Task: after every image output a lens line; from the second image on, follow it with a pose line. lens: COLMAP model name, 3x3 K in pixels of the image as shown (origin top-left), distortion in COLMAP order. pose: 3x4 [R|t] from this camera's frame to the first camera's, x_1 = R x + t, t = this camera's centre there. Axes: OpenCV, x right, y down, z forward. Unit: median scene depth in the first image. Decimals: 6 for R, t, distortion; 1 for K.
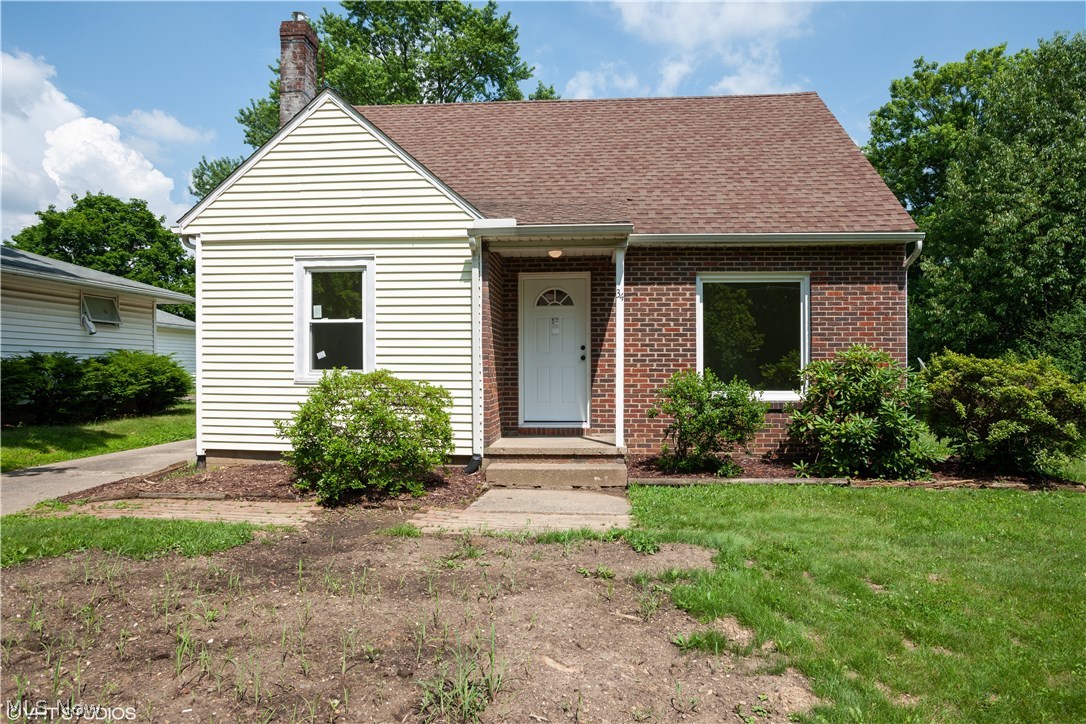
lens RADIAL K [[717.2, 0, 540.6], [0, 717.2, 365.0], [0, 0, 1]] dist [0.000515, -0.000011]
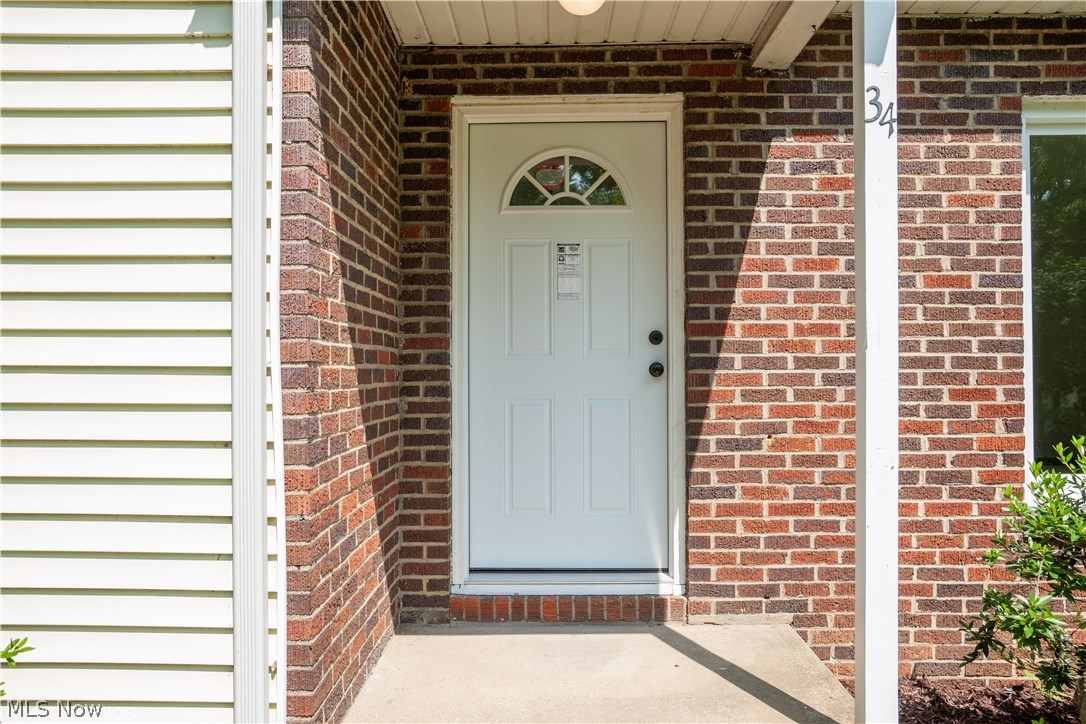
lens RADIAL K [[798.9, 0, 550.9], [0, 798.9, 356.9], [0, 0, 1]] dist [-0.015228, -0.000128]
pose [[0.997522, 0.000810, 0.070349, -0.012445], [-0.000515, 0.999991, -0.004201, -0.014272], [-0.070352, 0.004155, 0.997514, 0.660212]]
